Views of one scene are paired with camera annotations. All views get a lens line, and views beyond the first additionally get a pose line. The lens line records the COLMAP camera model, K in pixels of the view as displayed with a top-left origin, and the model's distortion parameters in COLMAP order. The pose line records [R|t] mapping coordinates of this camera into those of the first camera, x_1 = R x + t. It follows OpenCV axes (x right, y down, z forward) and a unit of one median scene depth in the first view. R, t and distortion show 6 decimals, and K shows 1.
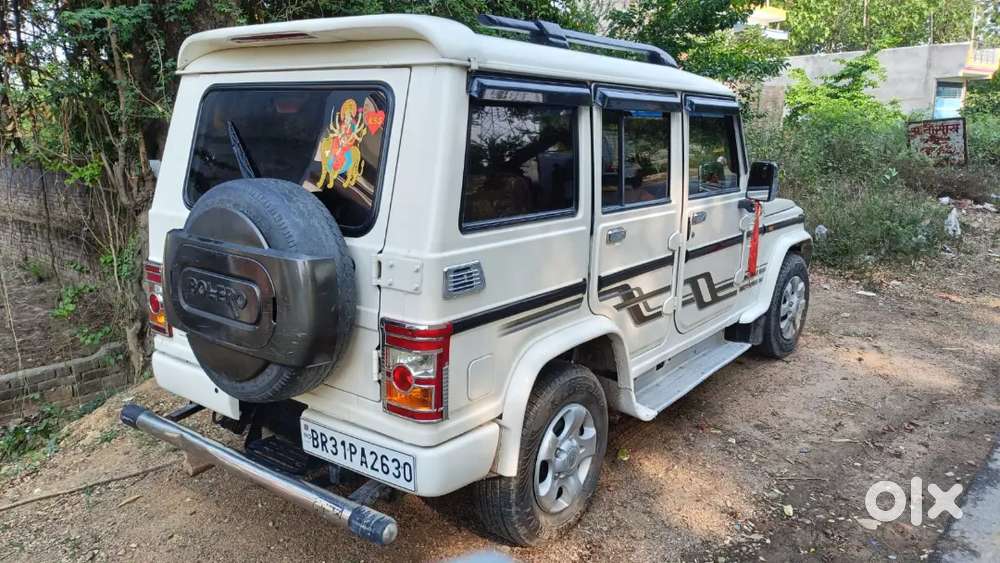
lens RADIAL K [[733.3, 0, 500.0], [0, 733.3, 281.5], [0, 0, 1]] dist [0.024901, -0.011320]
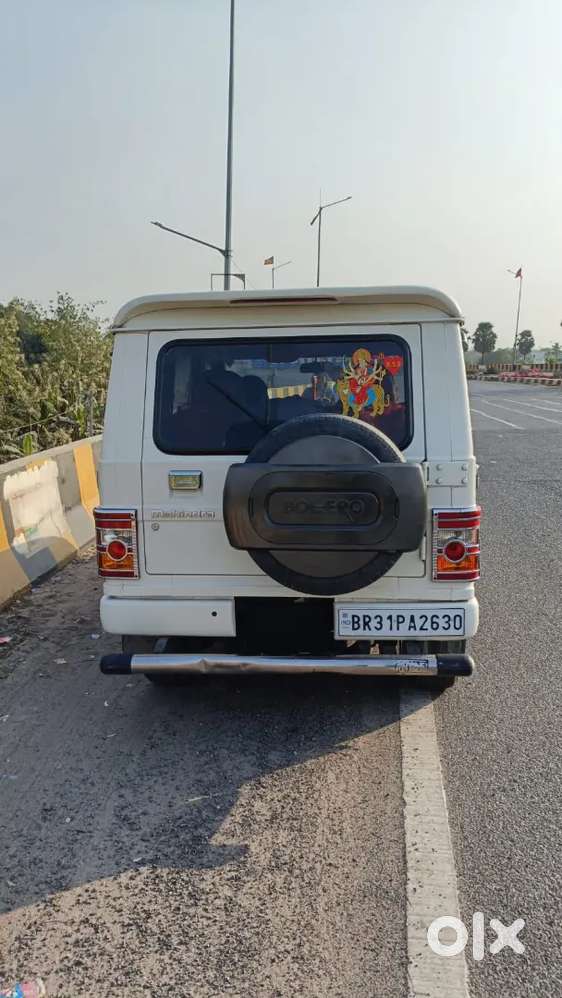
lens RADIAL K [[735.1, 0, 281.0], [0, 735.1, 499.0], [0, 0, 1]] dist [0.021524, -0.006133]
pose [[0.857295, -0.116281, 0.501522, -0.996937], [0.144141, 0.989411, -0.016993, 0.013181], [-0.494235, 0.086858, 0.864978, -0.020951]]
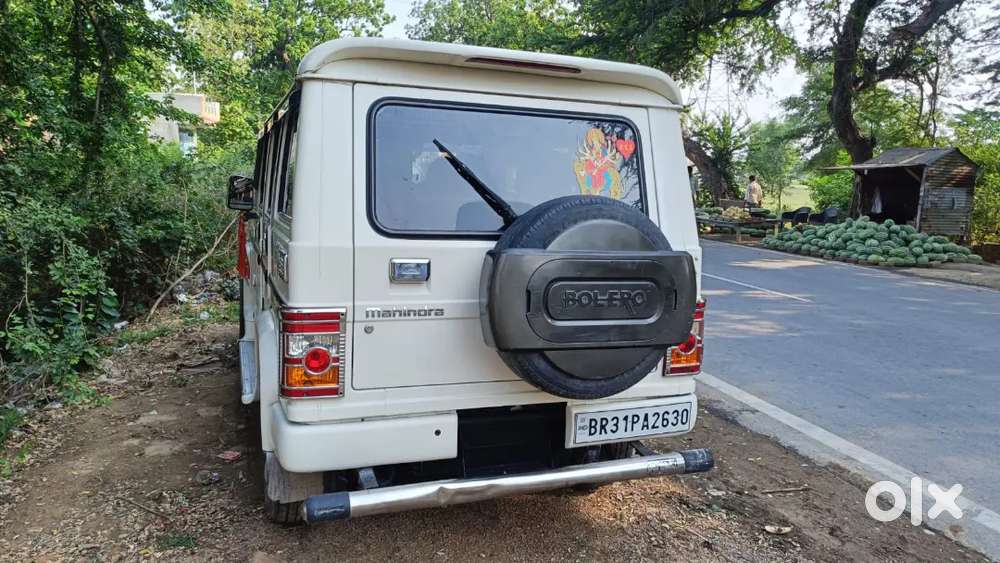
lens RADIAL K [[736.8, 0, 508.0], [0, 736.8, 280.6], [0, 0, 1]] dist [0.021283, -0.000422]
pose [[0.539868, -0.104696, 0.835213, -1.293785], [0.150985, 0.988187, 0.026278, -0.057380], [-0.828098, 0.111918, 0.549298, 0.488086]]
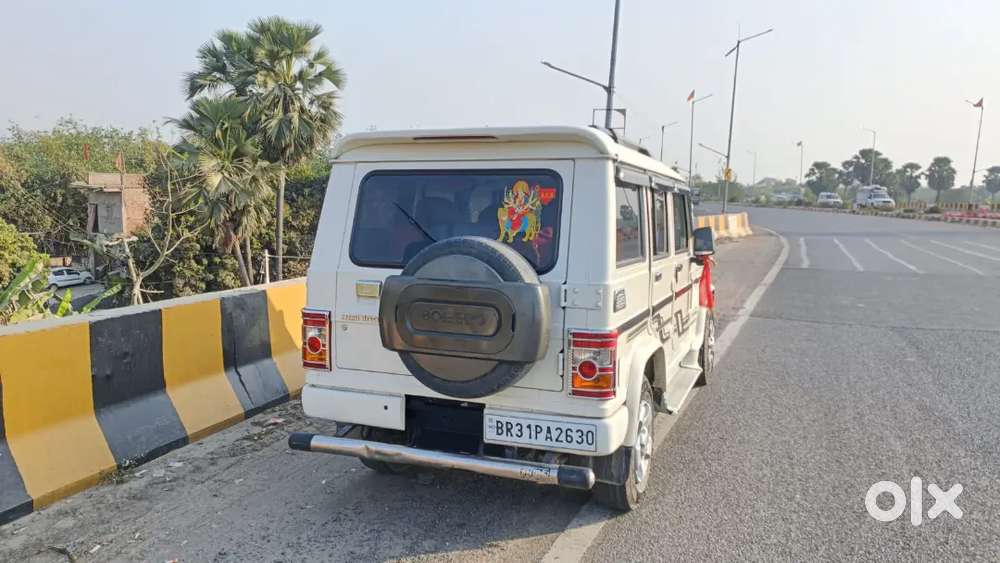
lens RADIAL K [[728.5, 0, 500.9], [0, 728.5, 275.2], [0, 0, 1]] dist [0.026419, -0.002298]
pose [[0.964612, -0.029936, 0.261969, -0.618402], [0.061975, 0.991441, -0.114905, 0.094801], [-0.256287, 0.127074, 0.958211, -0.327786]]
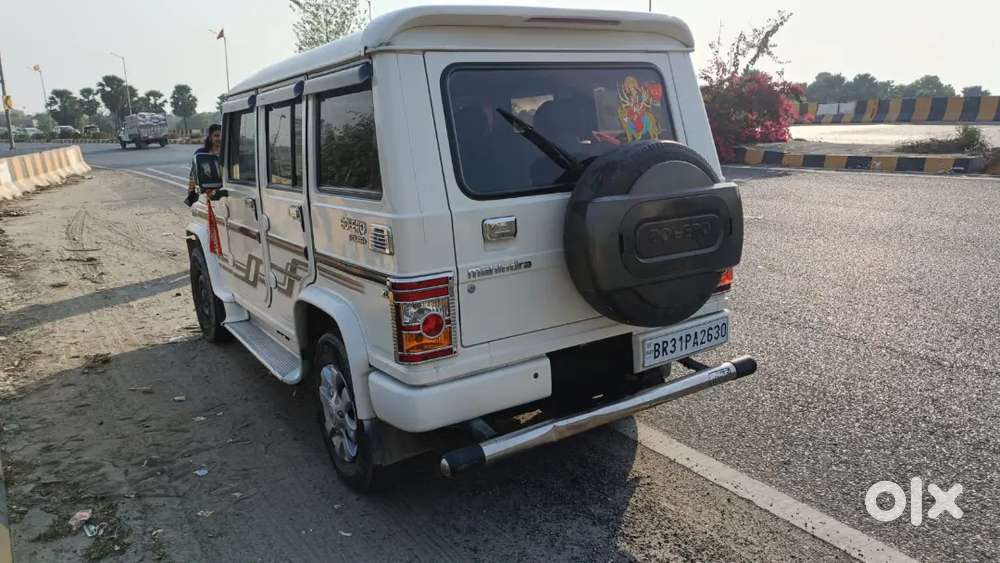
lens RADIAL K [[736.6, 0, 502.0], [0, 736.6, 278.8], [0, 0, 1]] dist [0.021524, -0.006133]
pose [[0.357231, -0.227047, 0.906000, -1.508425], [0.258011, 0.956249, 0.137907, -0.145740], [-0.897673, 0.184493, 0.400182, 0.749641]]
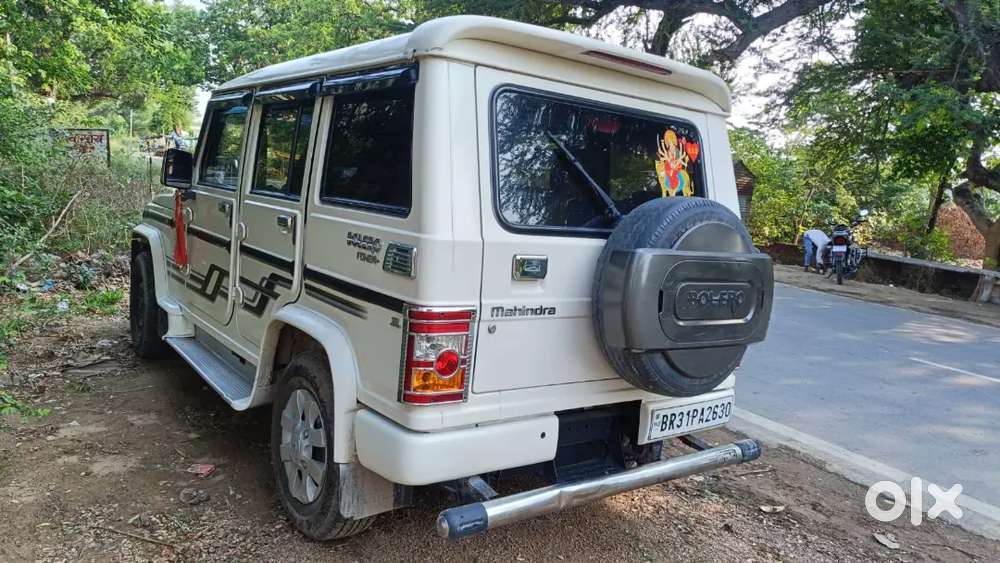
lens RADIAL K [[736.6, 0, 502.0], [0, 736.6, 278.8], [0, 0, 1]] dist [0.021524, -0.006133]
pose [[0.286113, -0.108467, 0.952037, -1.458998], [0.118549, 0.989946, 0.077158, -0.132138], [-0.950834, 0.090787, 0.296095, 0.922012]]
